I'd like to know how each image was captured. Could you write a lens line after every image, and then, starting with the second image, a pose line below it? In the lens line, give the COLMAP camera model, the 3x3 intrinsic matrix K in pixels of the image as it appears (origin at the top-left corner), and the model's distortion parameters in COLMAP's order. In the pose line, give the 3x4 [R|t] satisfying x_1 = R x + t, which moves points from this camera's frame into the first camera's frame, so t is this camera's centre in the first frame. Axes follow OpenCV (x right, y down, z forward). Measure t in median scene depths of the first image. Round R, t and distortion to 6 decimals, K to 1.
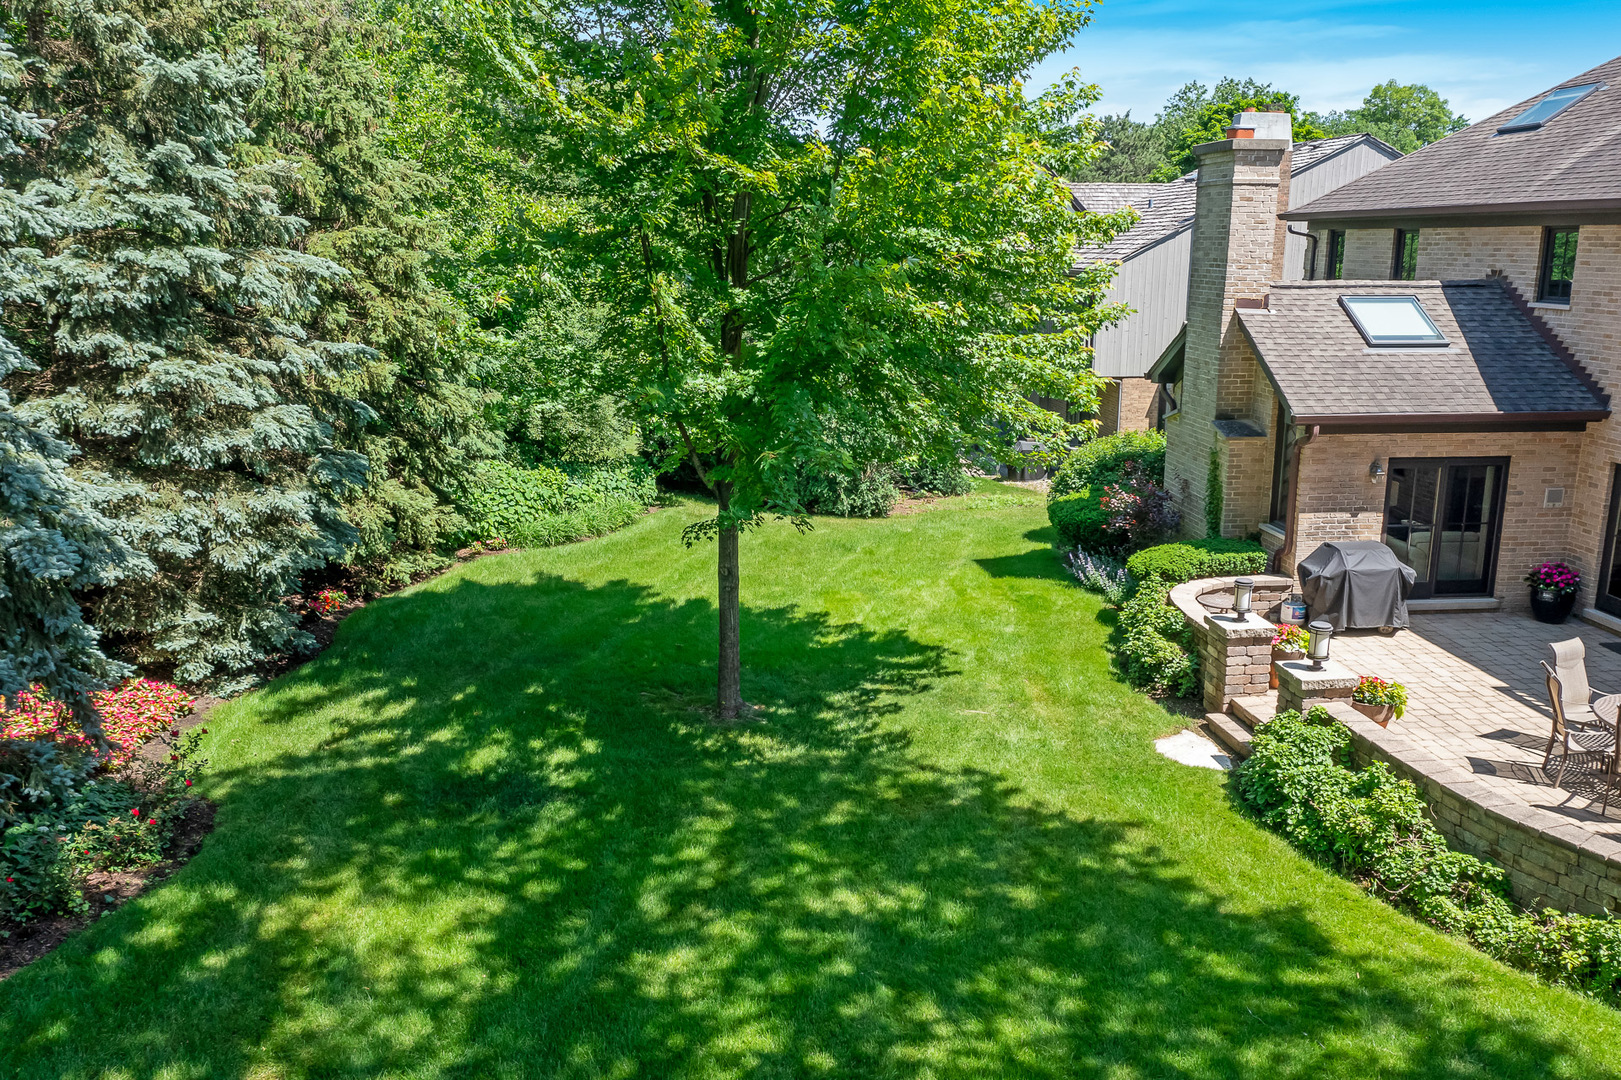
lens RADIAL K [[1289.7, 0, 810.5], [0, 1289.7, 540.0], [0, 0, 1]] dist [-0.008047, -0.010648]
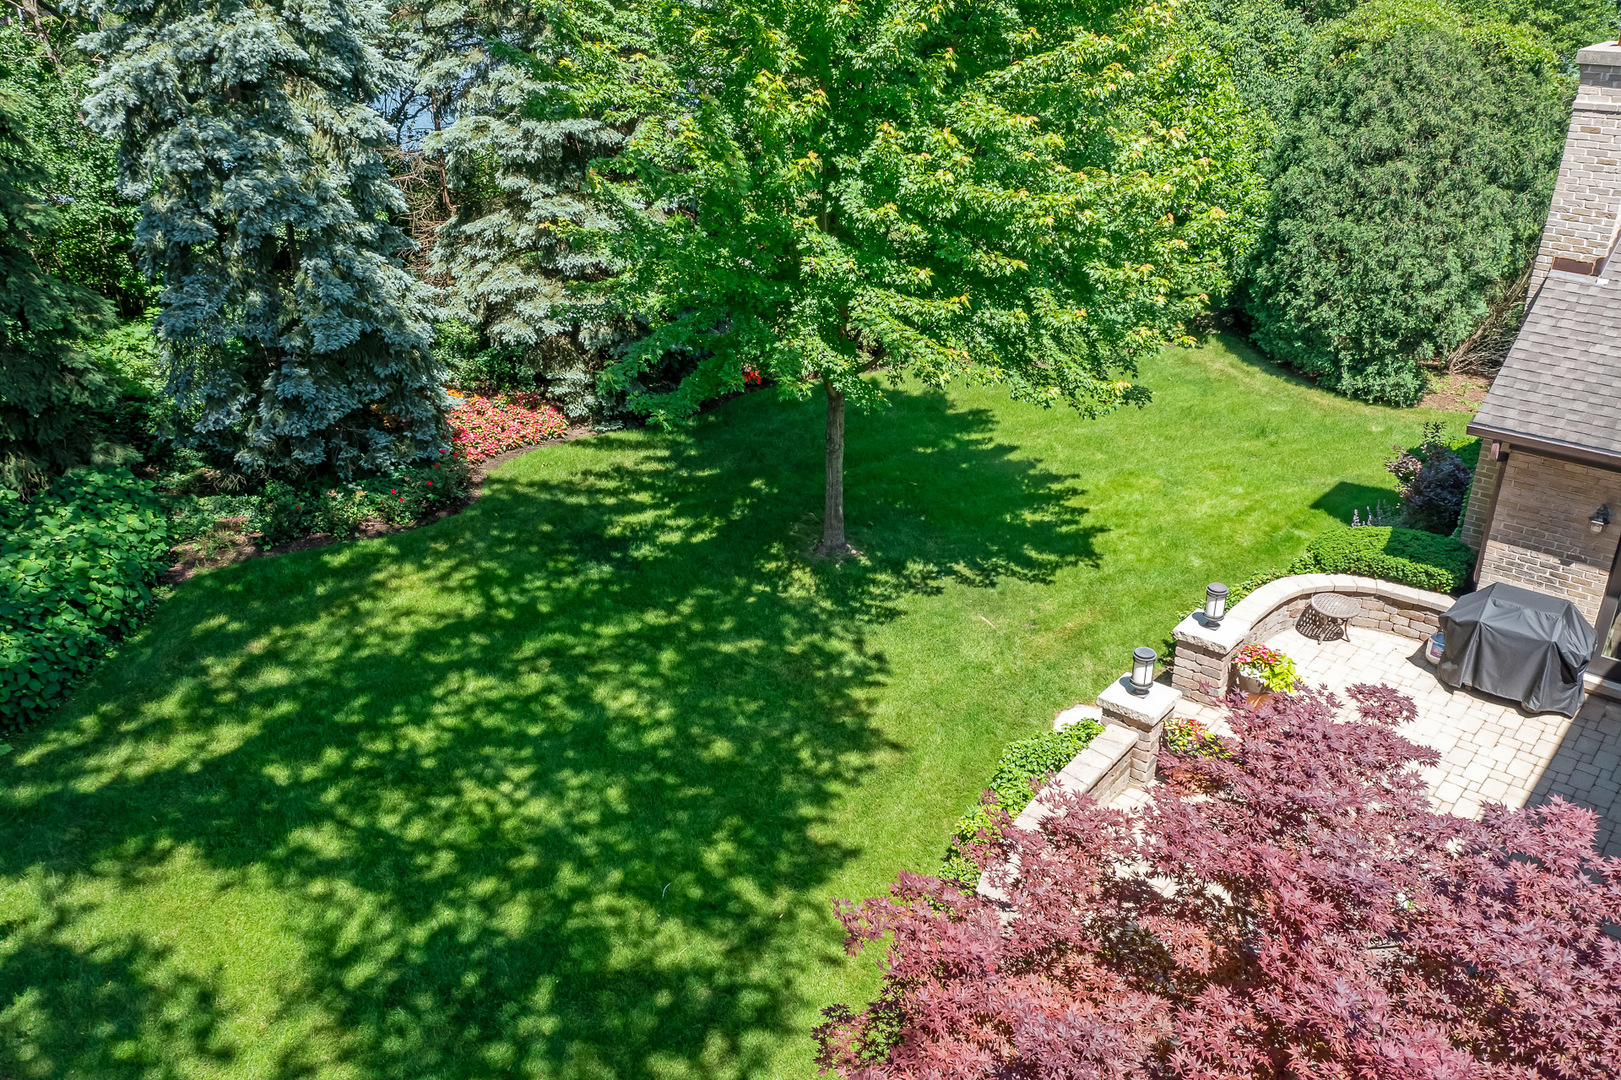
lens RADIAL K [[1289.7, 0, 810.5], [0, 1289.7, 540.0], [0, 0, 1]] dist [-0.008047, -0.010648]
pose [[0.686525, 0.307264, -0.658993, 0.791429], [-0.159506, 0.947889, 0.275797, -0.225098], [0.709395, -0.084228, 0.699760, 0.154246]]
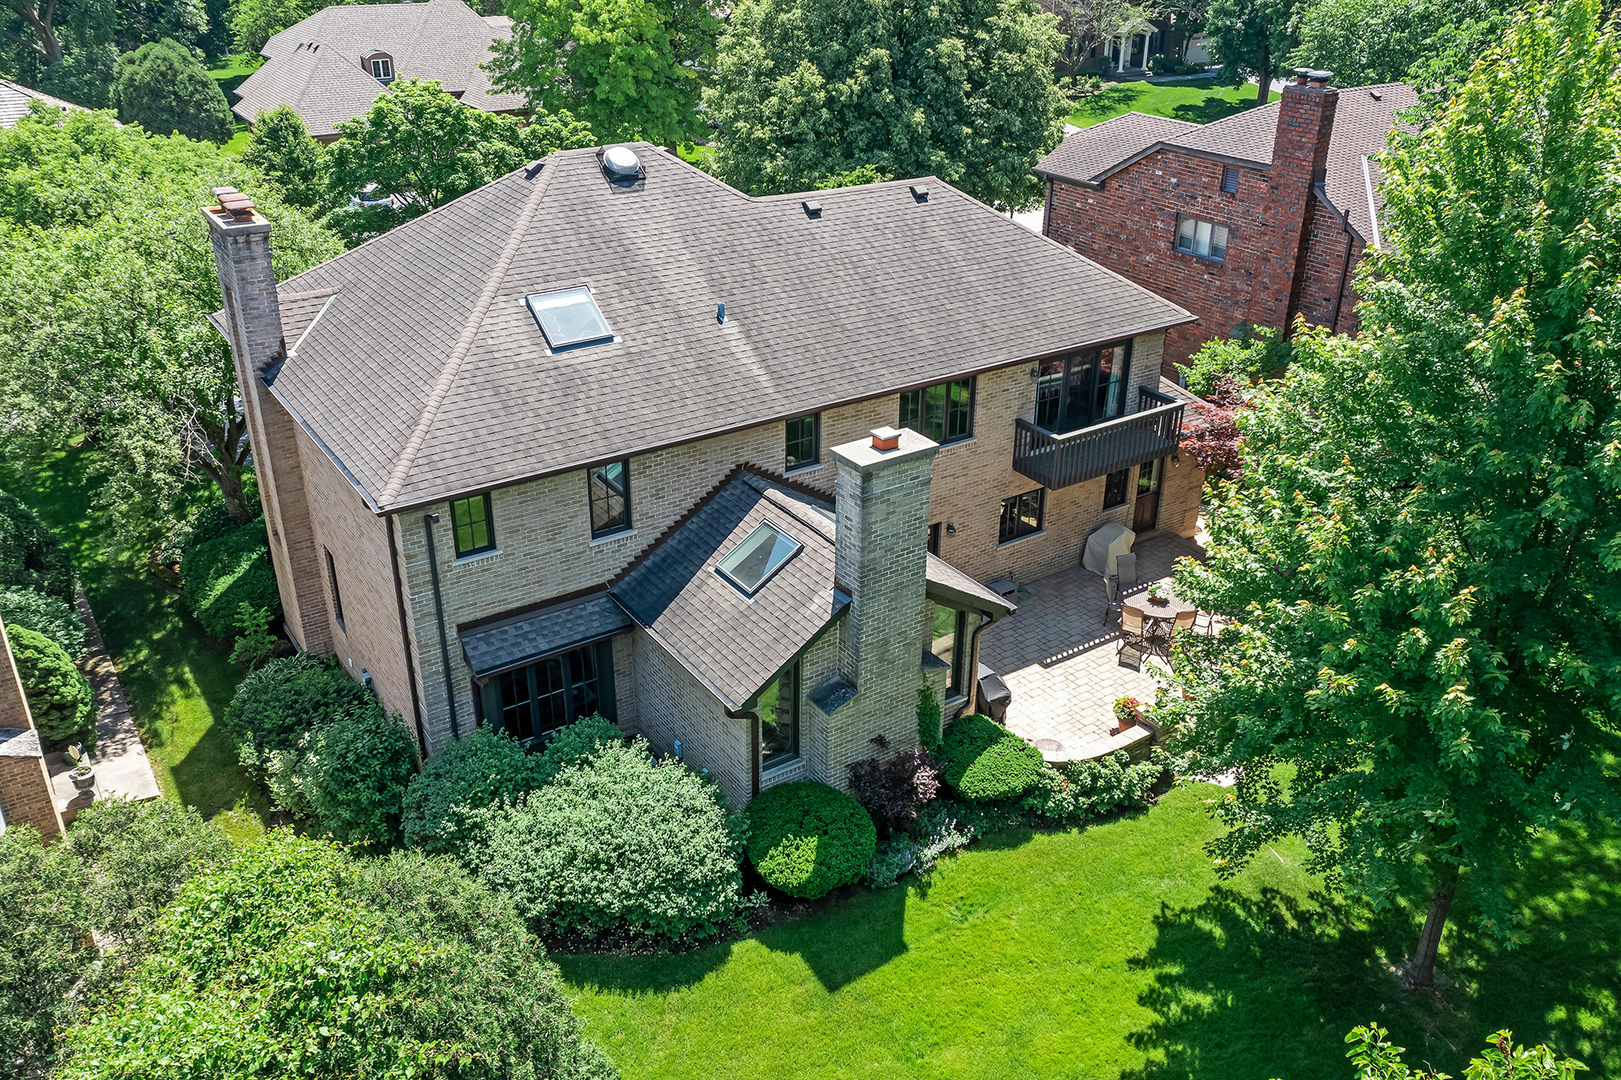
lens RADIAL K [[1289.7, 0, 810.5], [0, 1289.7, 540.0], [0, 0, 1]] dist [-0.008047, -0.010648]
pose [[-0.462377, -0.398259, 0.792210, -0.667260], [0.200099, 0.823538, 0.530797, -1.091489], [-0.863810, 0.403949, -0.301094, 1.882996]]
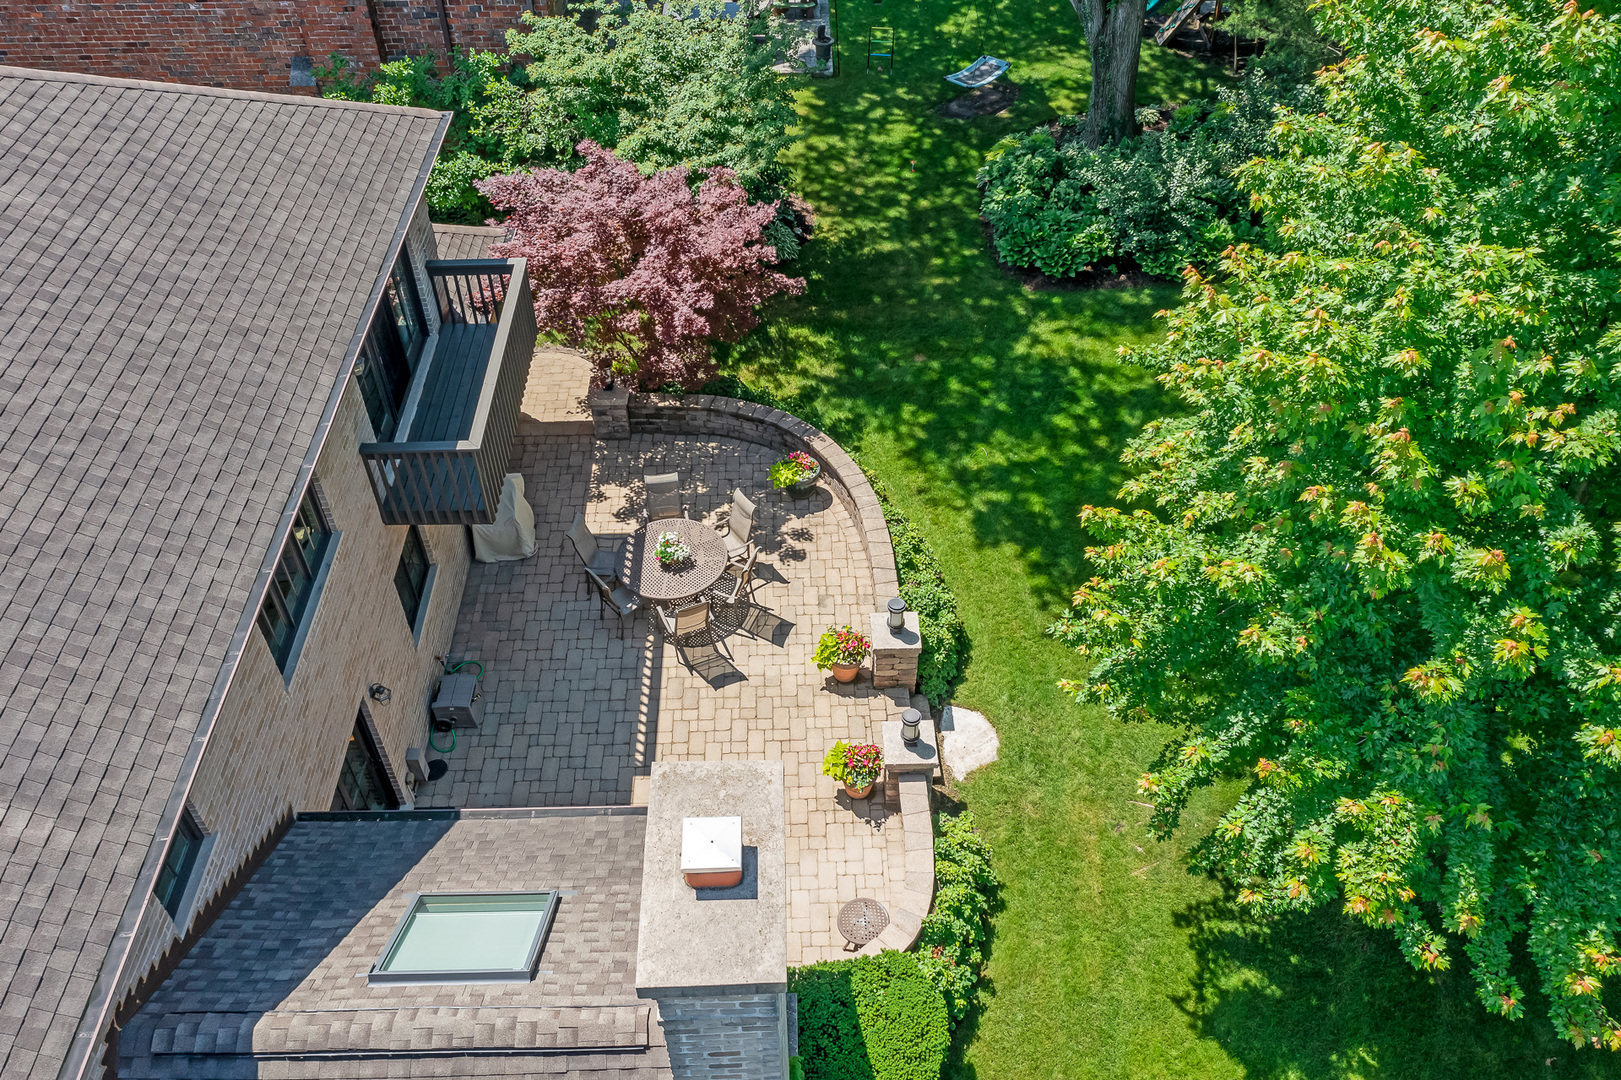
lens RADIAL K [[1289.7, 0, 810.5], [0, 1289.7, 540.0], [0, 0, 1]] dist [-0.008047, -0.010648]
pose [[-0.996560, -0.059964, 0.057199, 0.391818], [0.016681, 0.530943, 0.847243, -0.949908], [-0.081173, 0.845283, -0.528117, 1.515161]]
